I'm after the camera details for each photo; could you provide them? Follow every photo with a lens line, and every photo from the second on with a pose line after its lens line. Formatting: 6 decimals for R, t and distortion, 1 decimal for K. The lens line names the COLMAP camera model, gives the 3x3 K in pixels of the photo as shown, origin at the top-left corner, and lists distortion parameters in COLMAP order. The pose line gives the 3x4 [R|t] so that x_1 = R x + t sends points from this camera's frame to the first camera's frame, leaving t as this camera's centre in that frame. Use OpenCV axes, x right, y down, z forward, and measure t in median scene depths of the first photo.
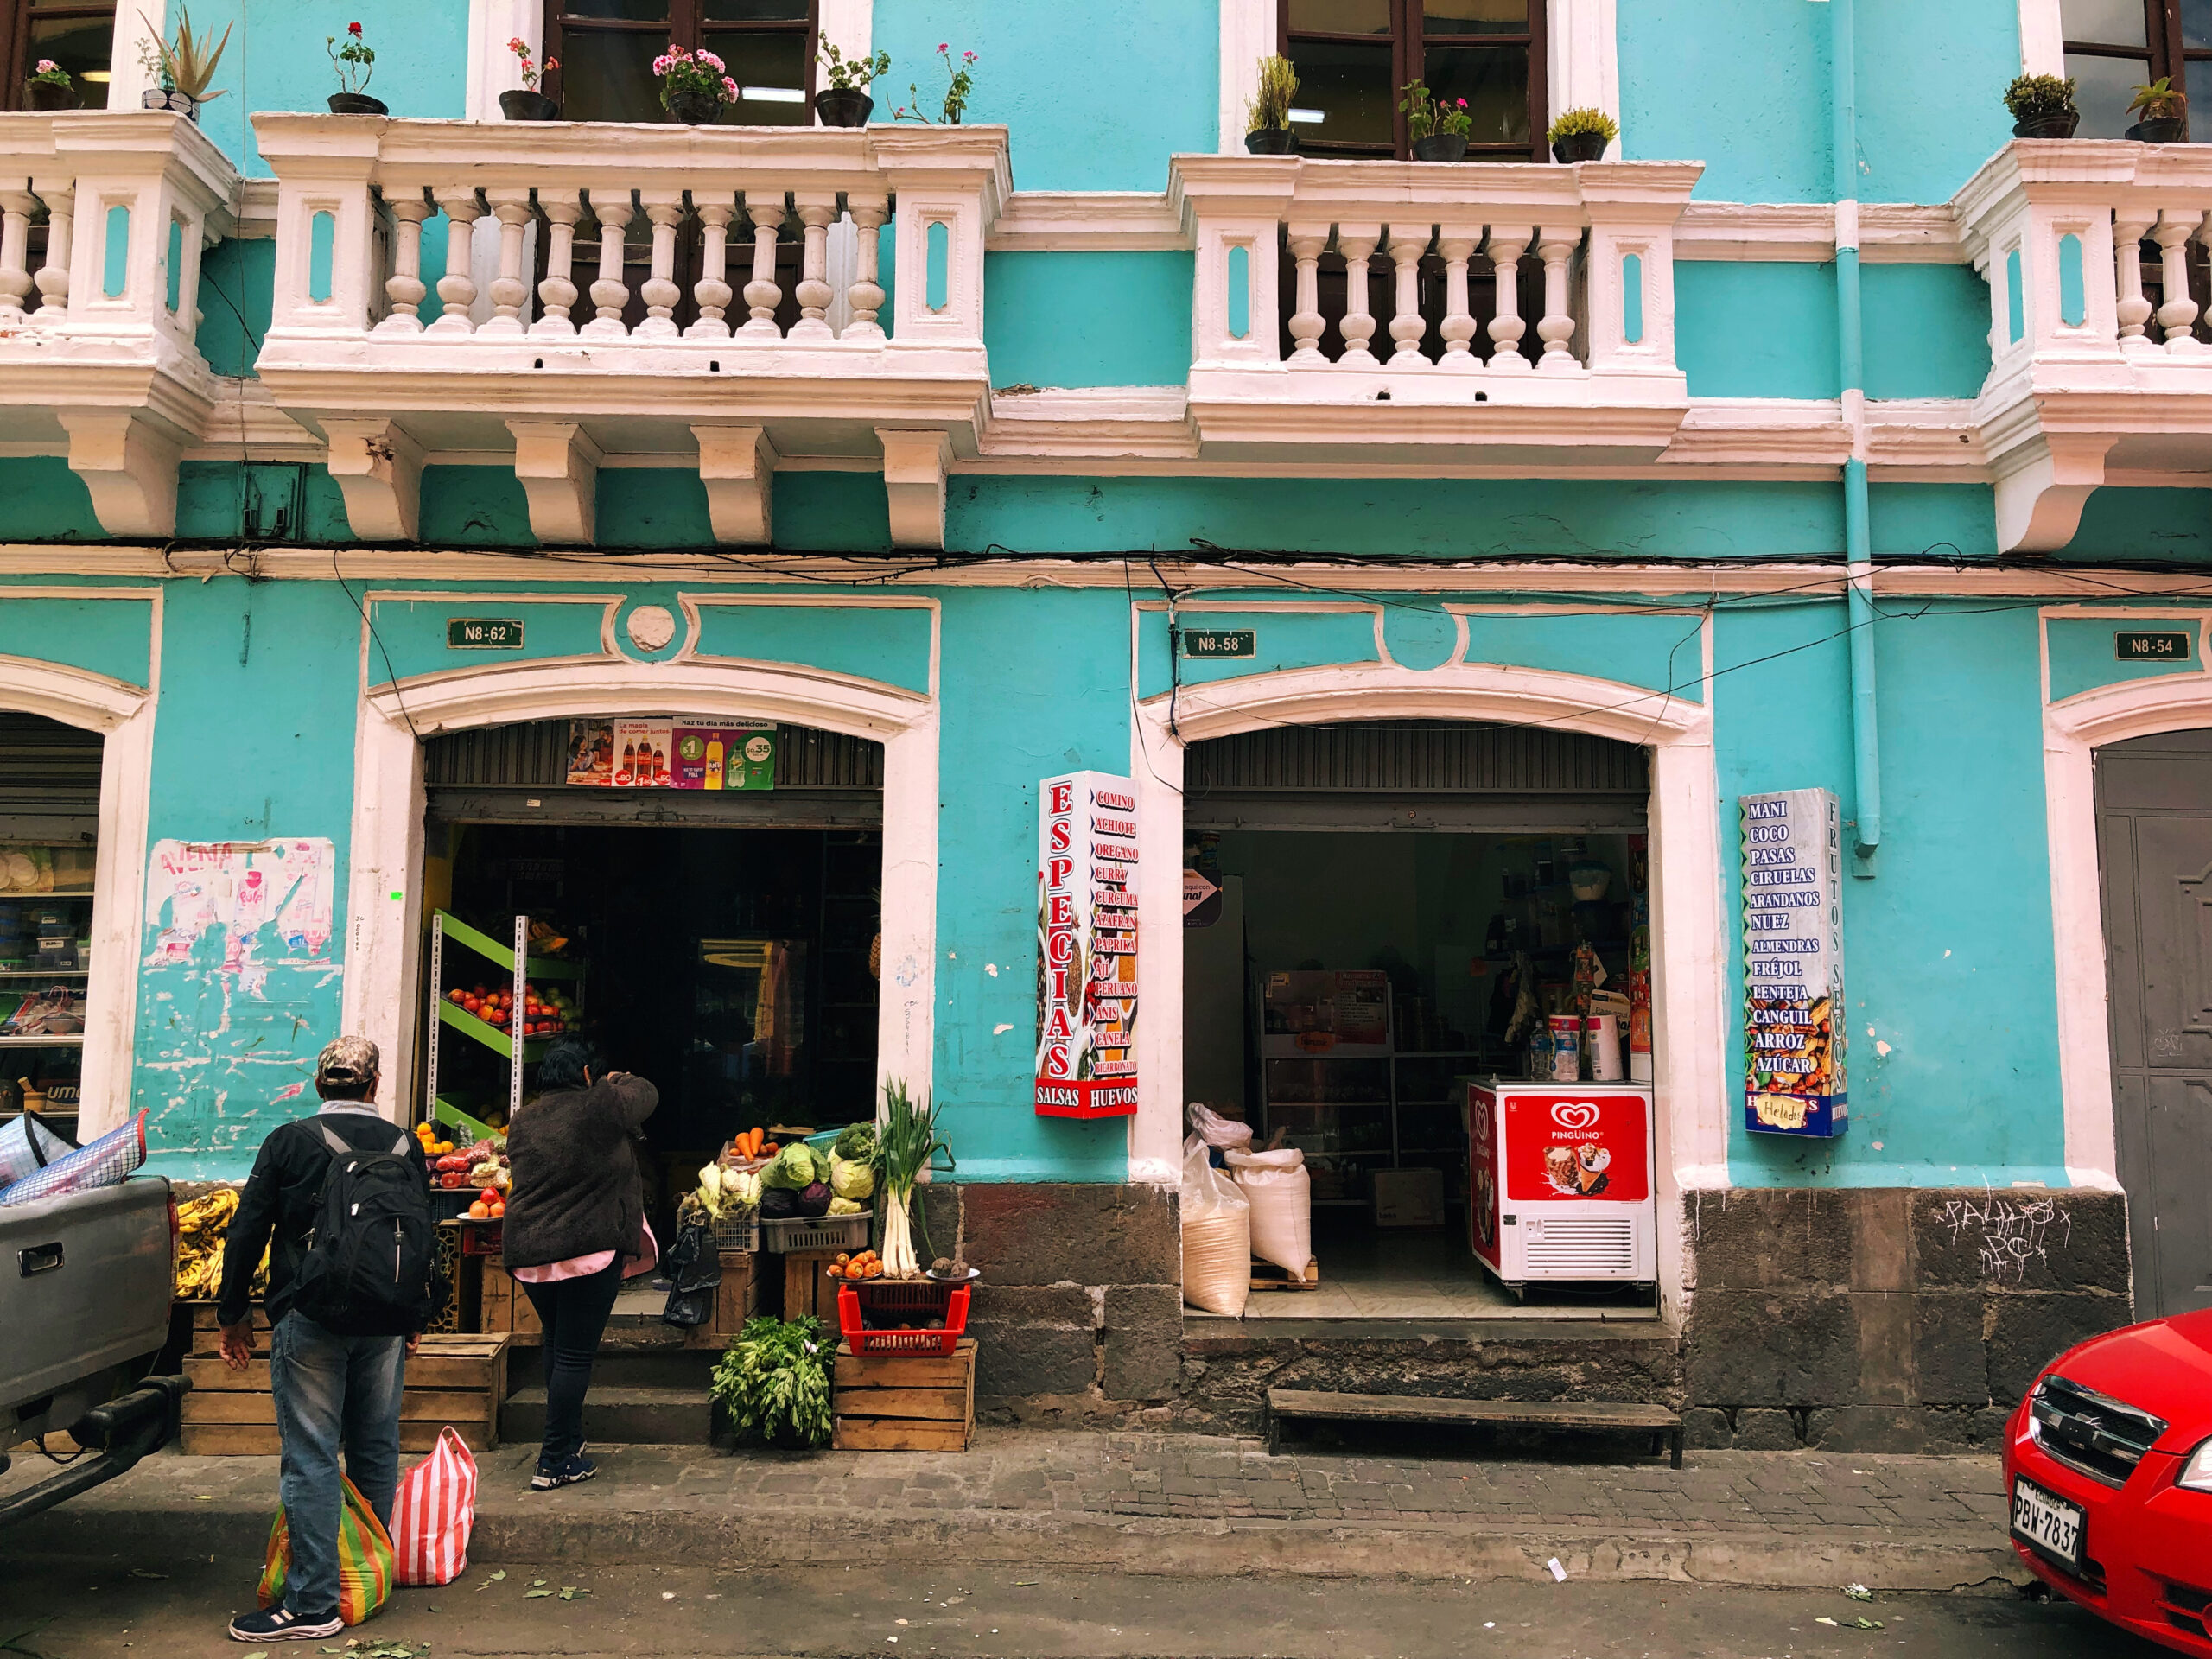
lens RADIAL K [[1799.5, 0, 1106.1], [0, 1799.5, 817.7], [0, 0, 1]] dist [0.042981, 0.003223]
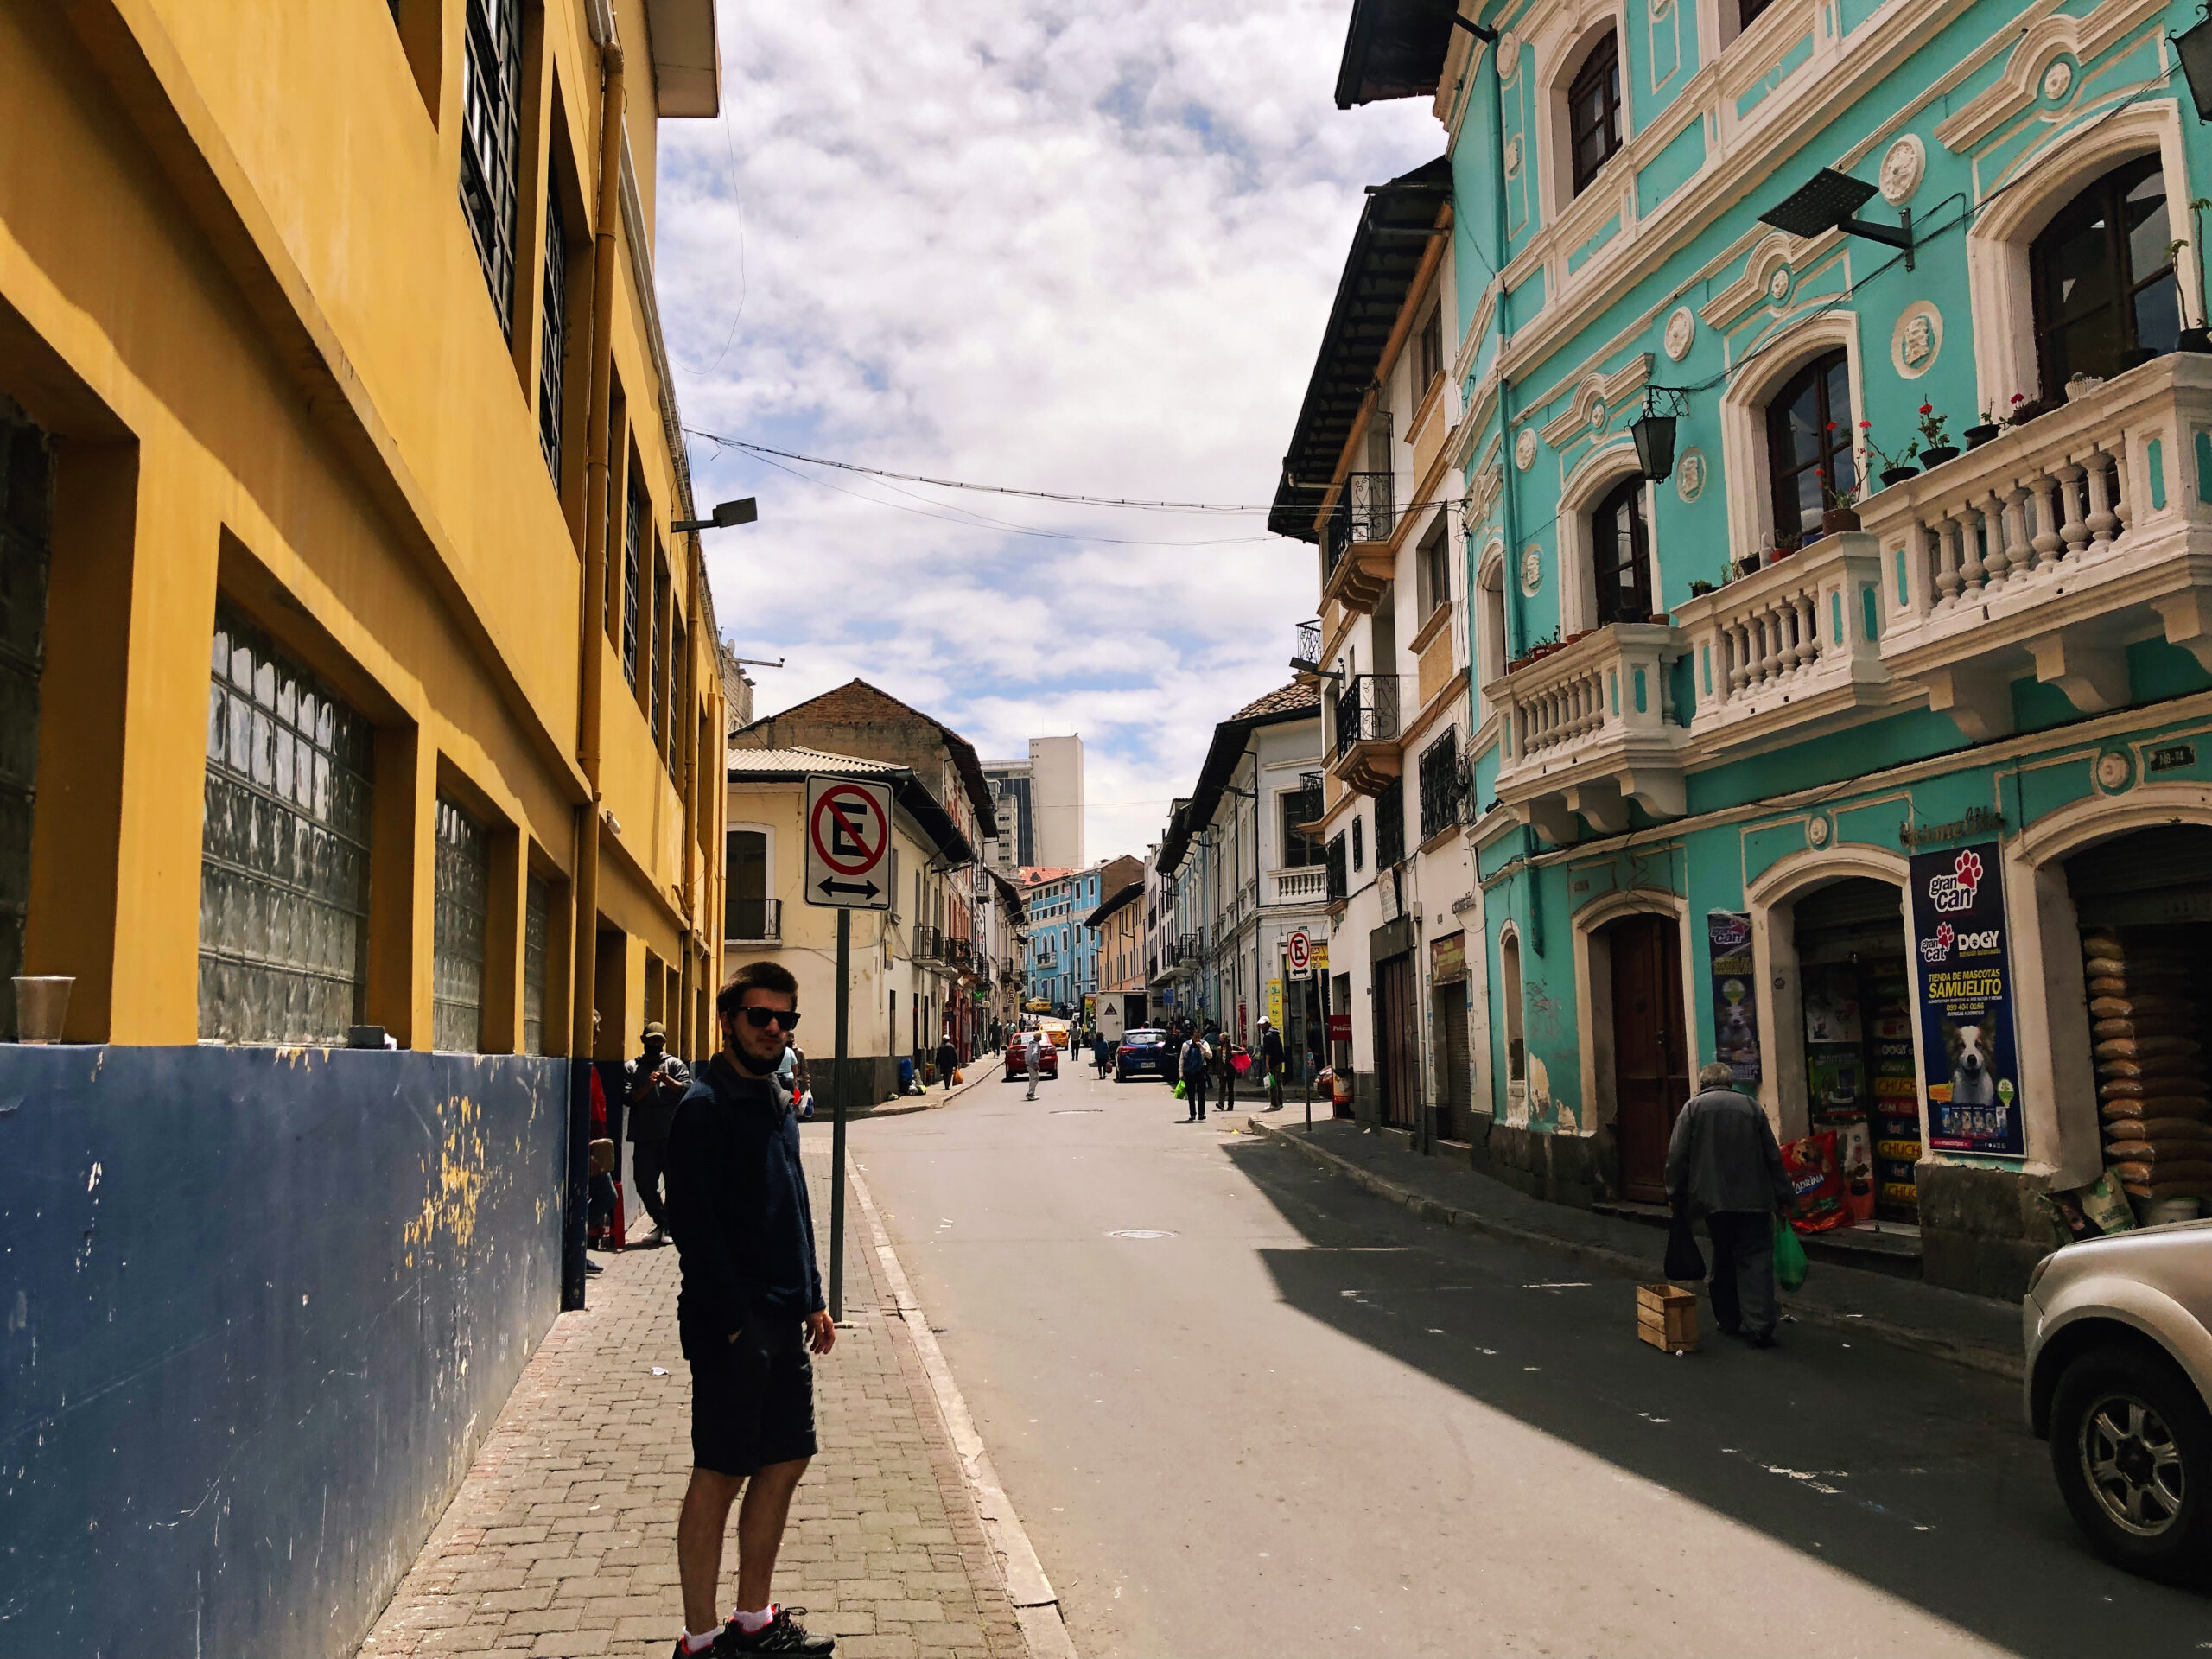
lens RADIAL K [[1799.5, 0, 1104.3], [0, 1799.5, 825.3], [0, 0, 1]] dist [0.042981, 0.003223]
pose [[0.200005, -0.134313, -0.970545, 0.903603], [0.103220, 0.987936, -0.115449, 0.012541], [0.974343, -0.077089, 0.211456, -0.017512]]
